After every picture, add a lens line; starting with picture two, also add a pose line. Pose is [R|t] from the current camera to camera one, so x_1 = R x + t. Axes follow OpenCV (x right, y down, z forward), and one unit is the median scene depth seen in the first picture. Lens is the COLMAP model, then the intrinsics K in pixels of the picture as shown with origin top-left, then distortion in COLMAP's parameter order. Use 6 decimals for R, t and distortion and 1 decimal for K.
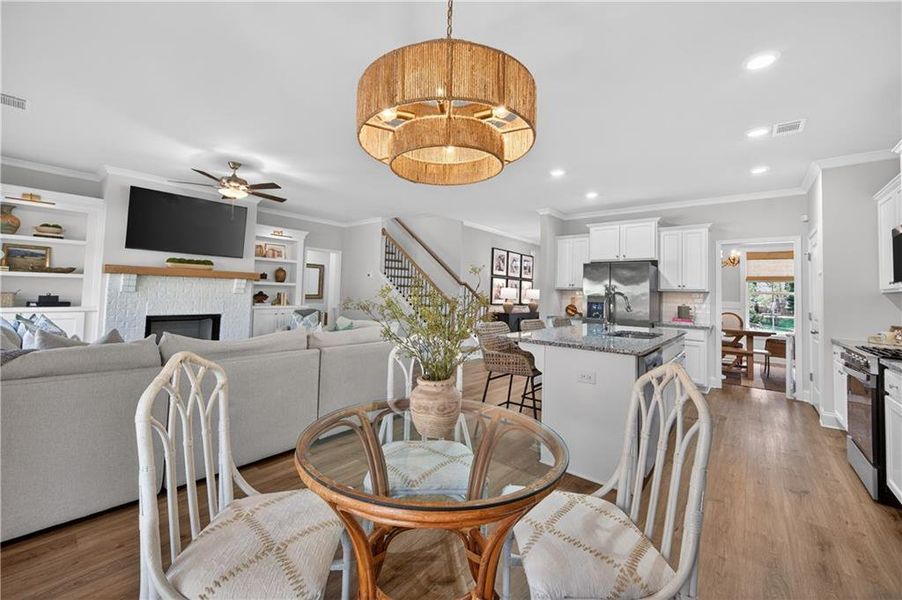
lens RADIAL K [[356.3, 0, 440.9], [0, 356.3, 277.6], [0, 0, 1]] dist [0.001982, -0.001877]
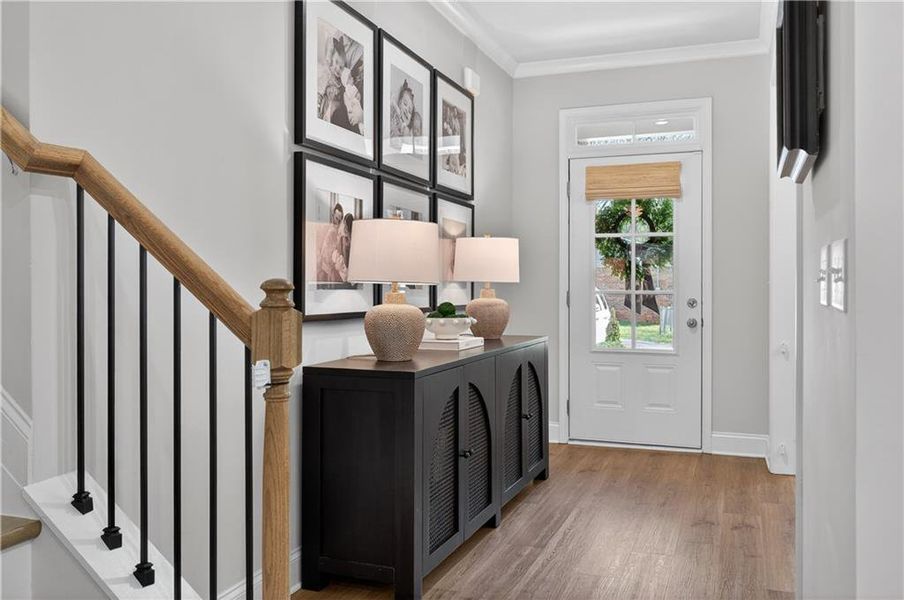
lens RADIAL K [[790.0, 0, 451.1], [0, 790.0, 296.7], [0, 0, 1]] dist [0.010779, 0.003515]
pose [[0.939171, -0.037680, 0.341375, 0.127847], [0.014627, 0.997450, 0.069853, 0.060931], [-0.343137, -0.060610, 0.937328, 0.979025]]
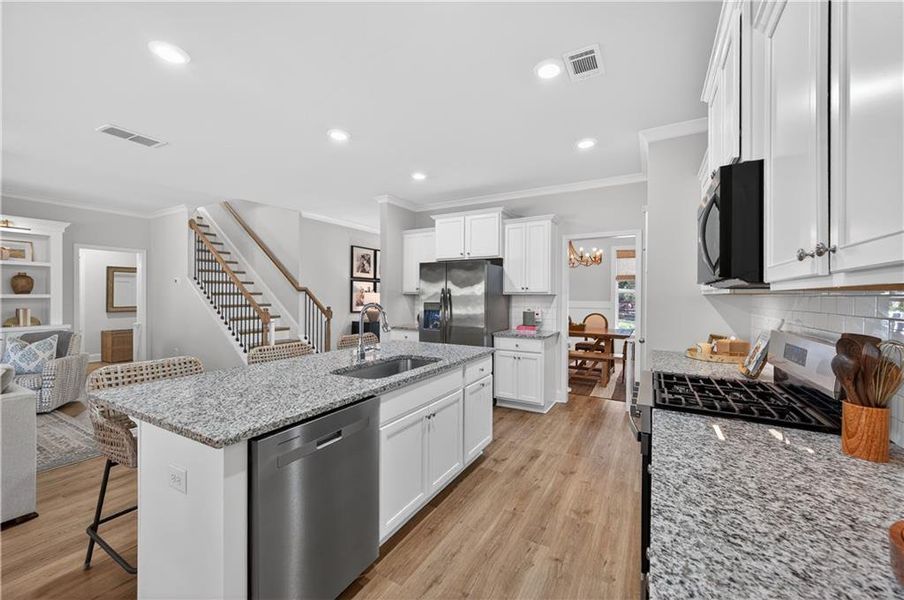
lens RADIAL K [[357.1, 0, 446.1], [0, 357.1, 299.0], [0, 0, 1]] dist [0.001982, -0.001877]
pose [[0.981422, -0.028135, 0.189789, 0.313124], [0.017615, 0.998225, 0.056890, -0.002692], [-0.191053, -0.052490, 0.980175, 0.188369]]
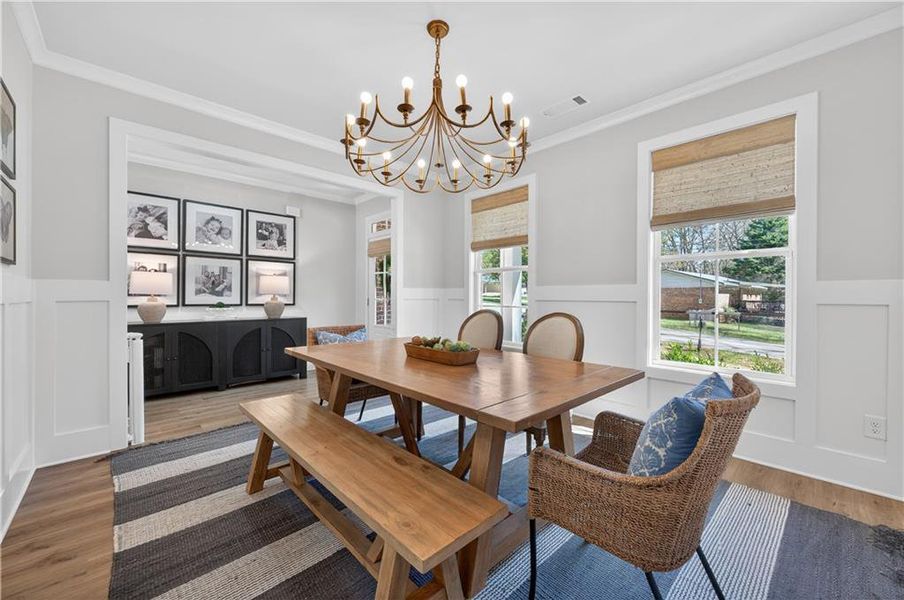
lens RADIAL K [[362.4, 0, 453.6], [0, 362.4, 300.5], [0, 0, 1]] dist [0.001068, 0.000044]
pose [[0.993922, -0.015656, -0.108969, 1.034135], [0.022886, 0.997596, 0.065413, 0.070581], [0.107682, -0.067510, 0.991891, 0.867772]]
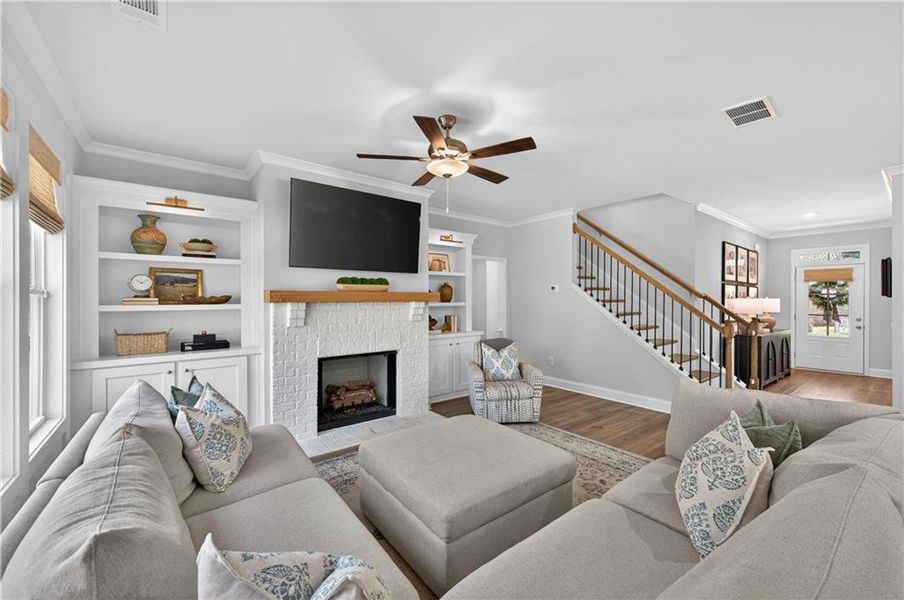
lens RADIAL K [[362.4, 0, 452.3], [0, 362.4, 300.7], [0, 0, 1]] dist [0.001068, 0.000044]
pose [[0.978920, -0.029869, -0.202047, -0.364995], [0.038387, 0.998526, 0.038372, -0.025441], [0.200604, -0.045319, 0.978624, 0.303380]]
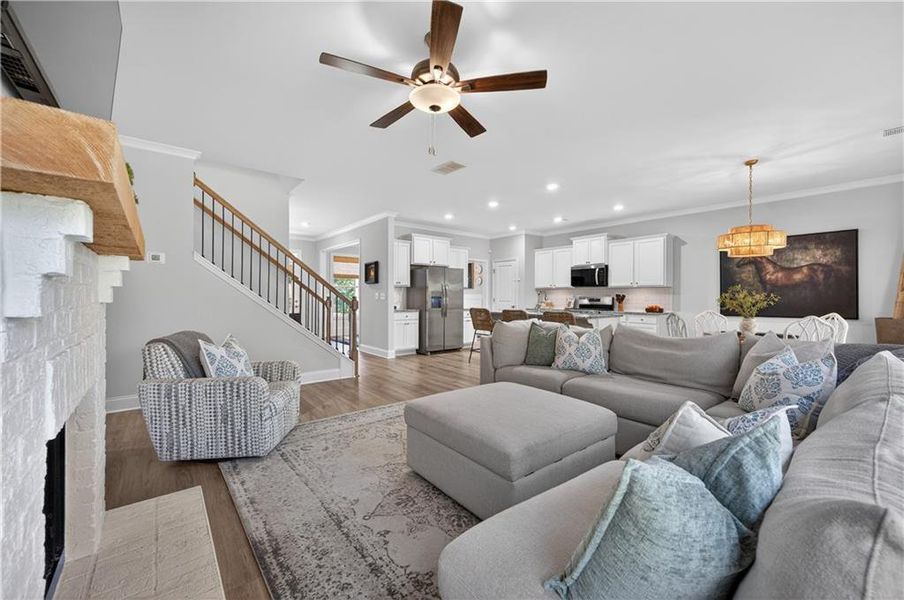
lens RADIAL K [[357.1, 0, 447.1], [0, 357.1, 295.1], [0, 0, 1]] dist [0.001982, -0.001877]
pose [[0.192638, -0.024812, 0.980956, -0.875126], [-0.043492, 0.998482, 0.033796, 0.018651], [-0.980306, -0.049174, 0.191267, 0.714524]]
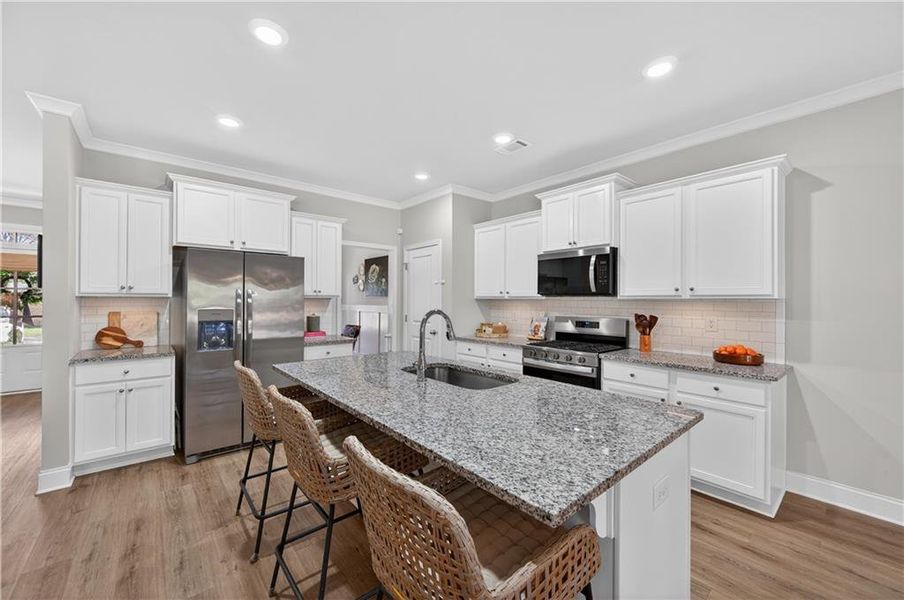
lens RADIAL K [[357.1, 0, 452.8], [0, 357.1, 297.3], [0, 0, 1]] dist [0.001982, -0.001877]
pose [[0.149253, -0.023121, 0.988529, -0.060520], [-0.041970, 0.998677, 0.029695, 0.000758], [-0.987908, -0.045921, 0.148085, 0.560651]]
